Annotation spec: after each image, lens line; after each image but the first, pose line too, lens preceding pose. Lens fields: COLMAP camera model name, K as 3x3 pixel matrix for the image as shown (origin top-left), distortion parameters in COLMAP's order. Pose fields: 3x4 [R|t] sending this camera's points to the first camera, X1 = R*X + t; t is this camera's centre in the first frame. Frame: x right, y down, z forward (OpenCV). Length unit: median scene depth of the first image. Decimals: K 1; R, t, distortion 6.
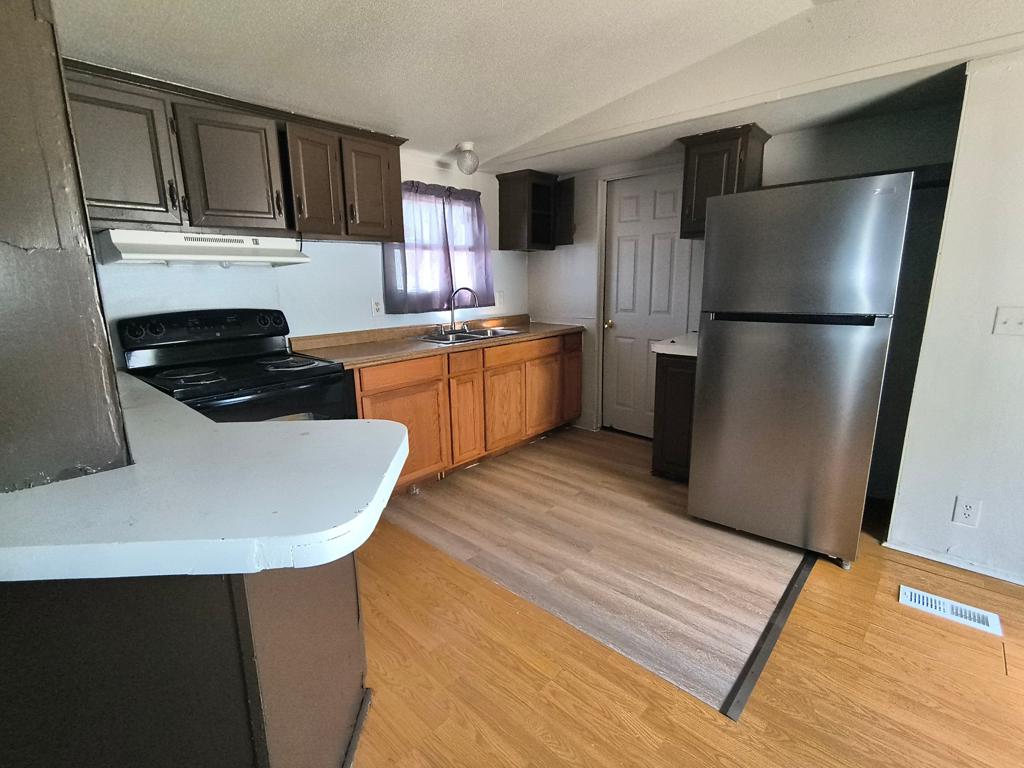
lens RADIAL K [[480.6, 0, 508.8], [0, 480.6, 381.5], [0, 0, 1]] dist [0.002062, 0.000484]
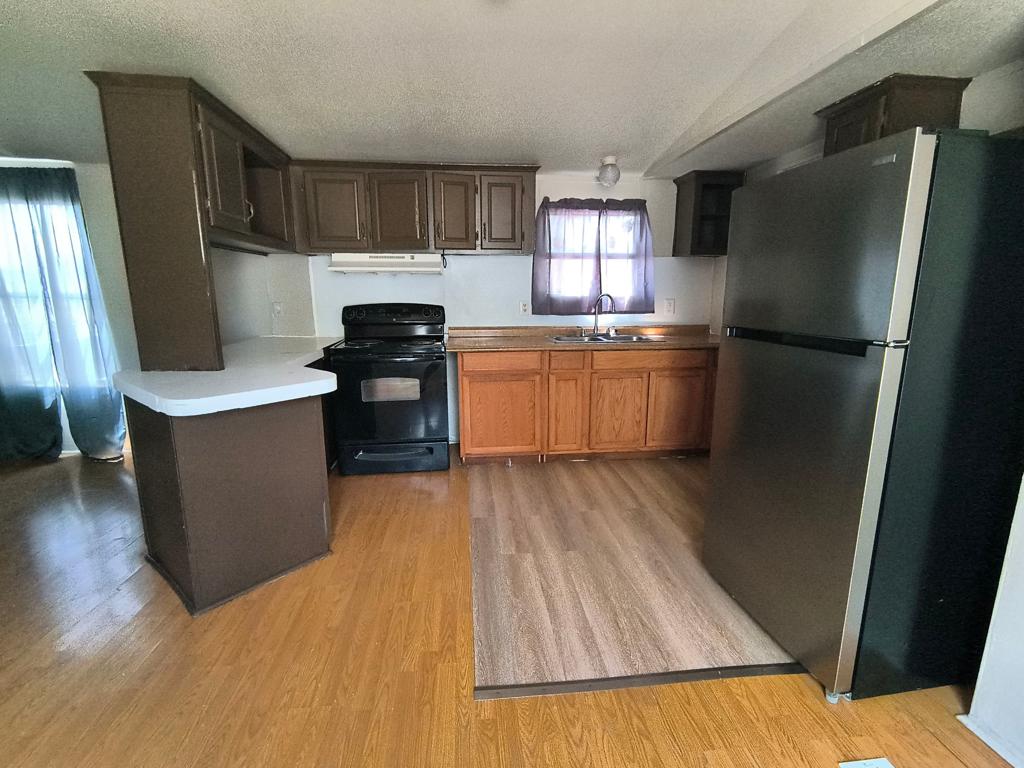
lens RADIAL K [[480.6, 0, 512.6], [0, 480.6, 382.4], [0, 0, 1]] dist [0.002062, 0.000484]
pose [[0.743059, 0.143737, -0.653607, 0.510269], [-0.151979, 0.987388, 0.044361, -0.020943], [0.651740, 0.066372, 0.755533, 0.092243]]
